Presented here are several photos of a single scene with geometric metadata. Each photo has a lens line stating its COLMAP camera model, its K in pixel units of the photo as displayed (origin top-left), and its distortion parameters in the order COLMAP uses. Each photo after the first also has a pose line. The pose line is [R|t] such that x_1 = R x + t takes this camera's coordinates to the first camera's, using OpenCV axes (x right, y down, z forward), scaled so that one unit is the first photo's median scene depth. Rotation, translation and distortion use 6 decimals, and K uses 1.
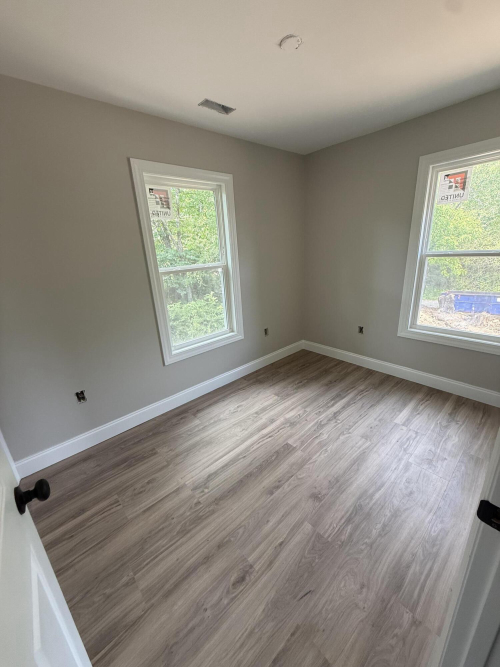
lens RADIAL K [[266.0, 0, 250.0], [0, 266.0, 333.5], [0, 0, 1]] dist [0.002058, -0.000099]
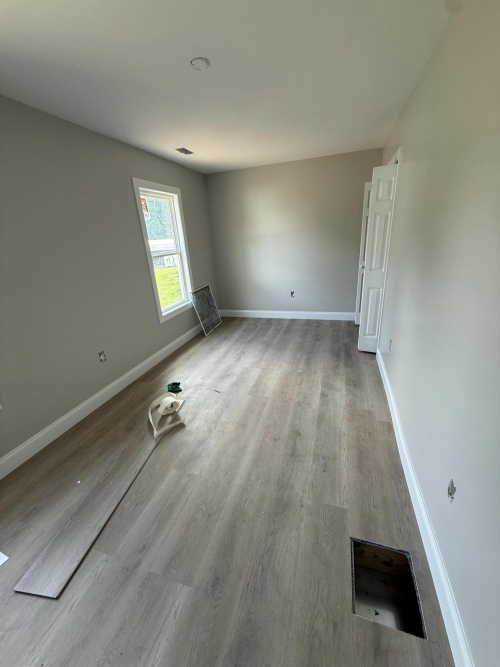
lens RADIAL K [[266.0, 0, 250.0], [0, 266.0, 333.5], [0, 0, 1]] dist [0.002058, -0.000099]
pose [[0.862534, -0.199351, 0.465074, -0.562975], [0.197723, 0.978831, 0.052868, 0.185515], [-0.465768, 0.046356, 0.883692, -0.440862]]
